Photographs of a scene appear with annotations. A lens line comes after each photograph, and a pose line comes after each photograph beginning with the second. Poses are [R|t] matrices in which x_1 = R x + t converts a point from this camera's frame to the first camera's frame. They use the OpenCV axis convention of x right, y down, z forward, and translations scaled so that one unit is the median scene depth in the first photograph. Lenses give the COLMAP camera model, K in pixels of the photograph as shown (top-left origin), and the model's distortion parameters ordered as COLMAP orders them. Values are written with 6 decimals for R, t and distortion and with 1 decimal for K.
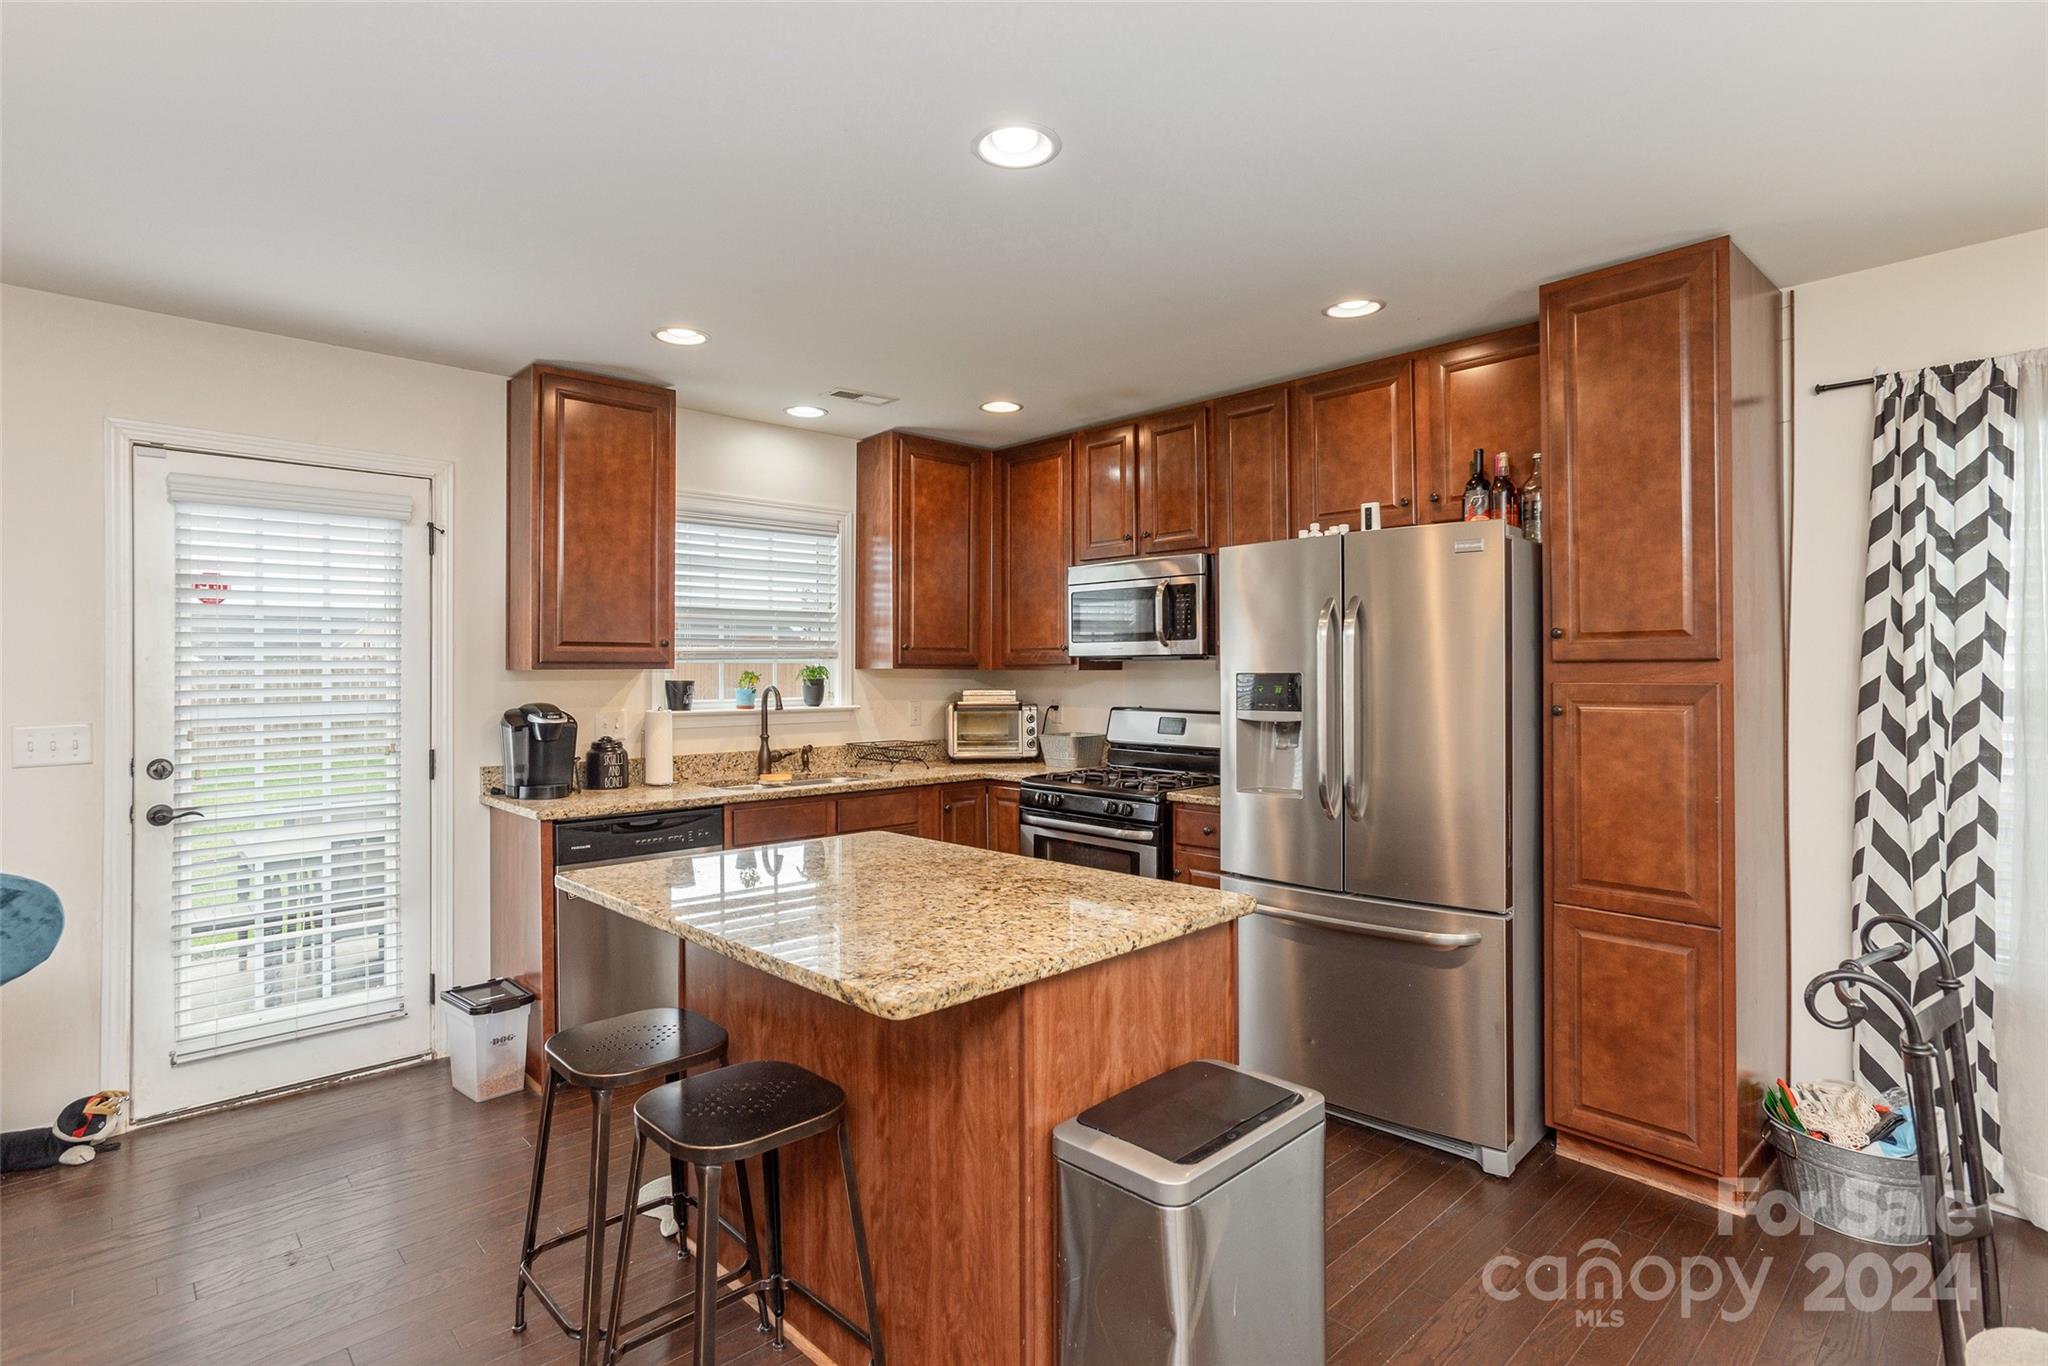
lens RADIAL K [[1085.8, 0, 1068.9], [0, 1085.8, 660.8], [0, 0, 1]] dist [-0.025724, 0.020189]
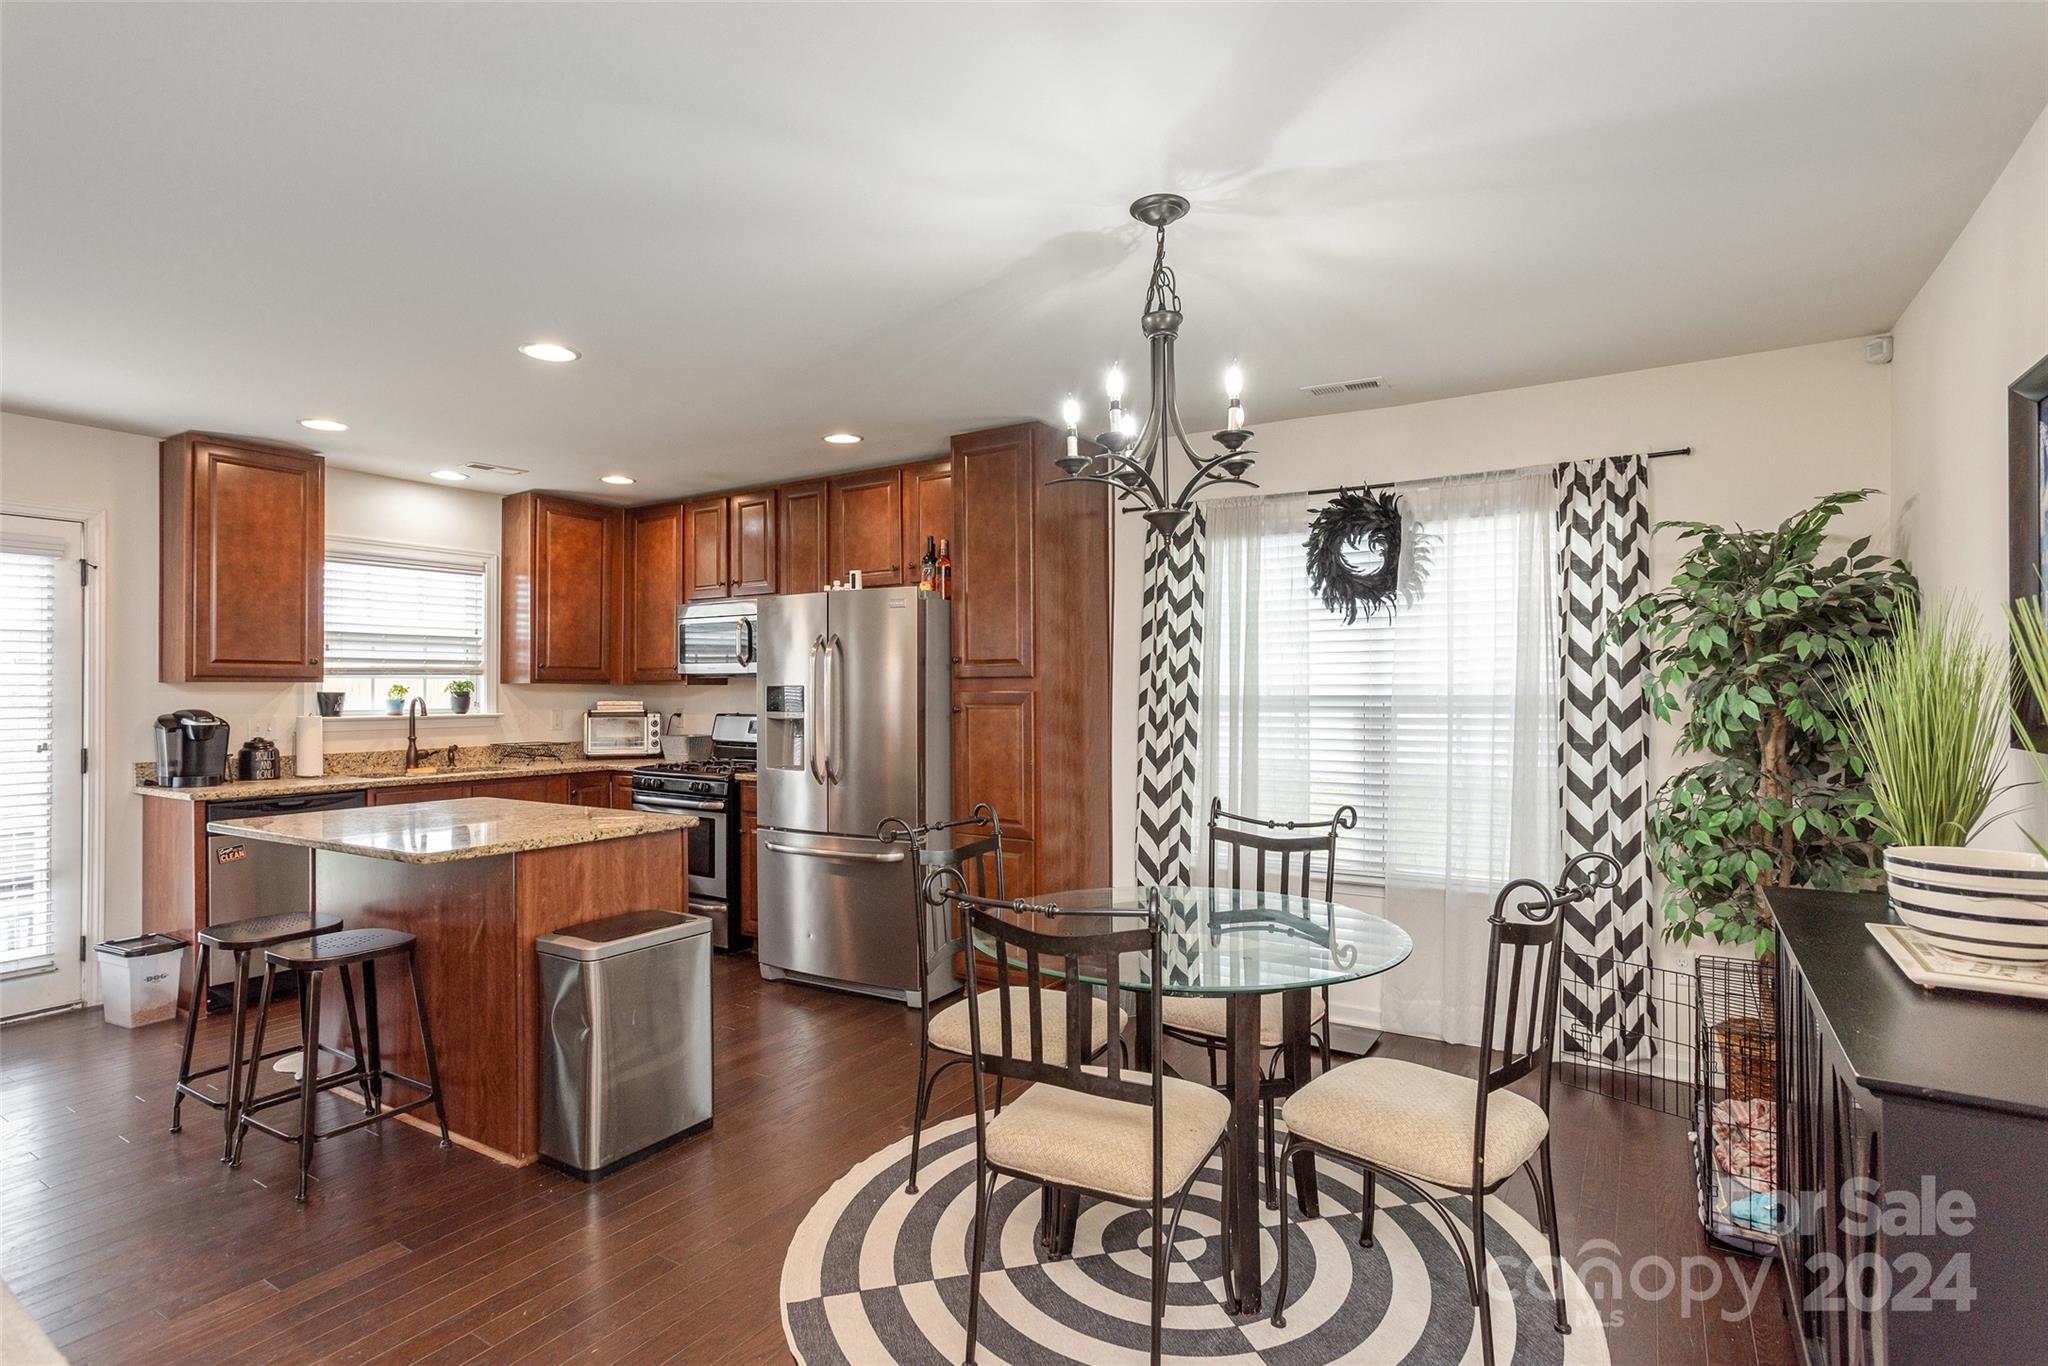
lens RADIAL K [[1085.8, 0, 1110.9], [0, 1085.8, 682.5], [0, 0, 1]] dist [-0.025724, 0.020189]
pose [[0.967712, 0.003957, 0.252029, 0.216115], [-0.004462, 0.999989, 0.001432, 0.003011], [-0.252020, -0.002511, 0.967719, -0.458597]]
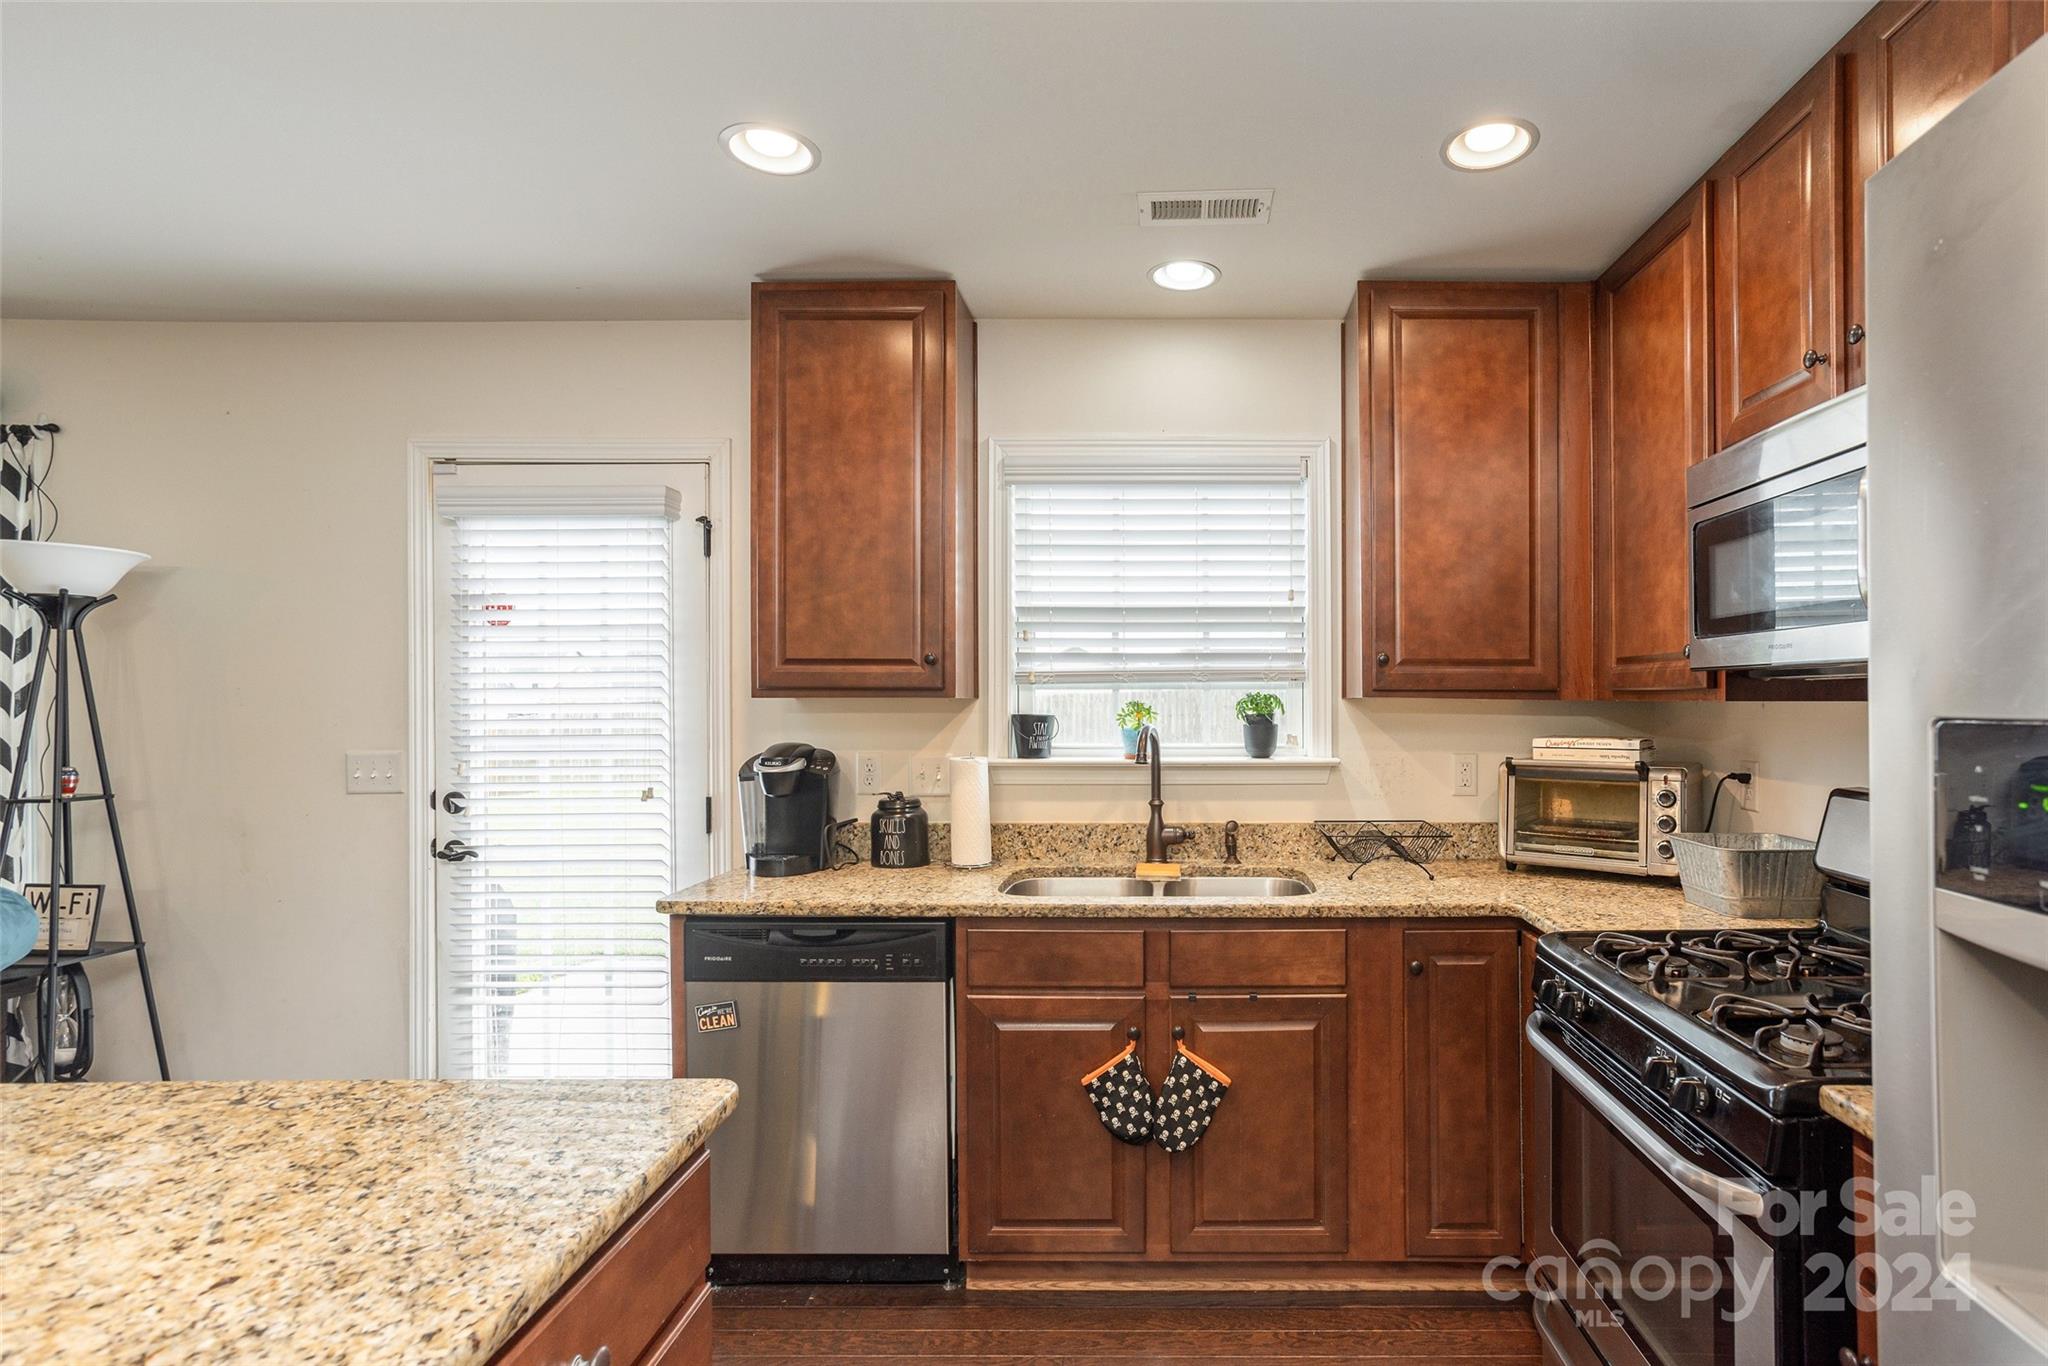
lens RADIAL K [[1092.6, 0, 1023.8], [0, 1092.6, 698.8], [0, 0, 1]] dist [-0.015672, 0.001207]
pose [[0.688198, 0.000218, -0.725523, 0.169449], [0.003620, 0.999986, 0.003734, 0.006770], [0.725514, -0.005196, 0.688188, 0.624110]]
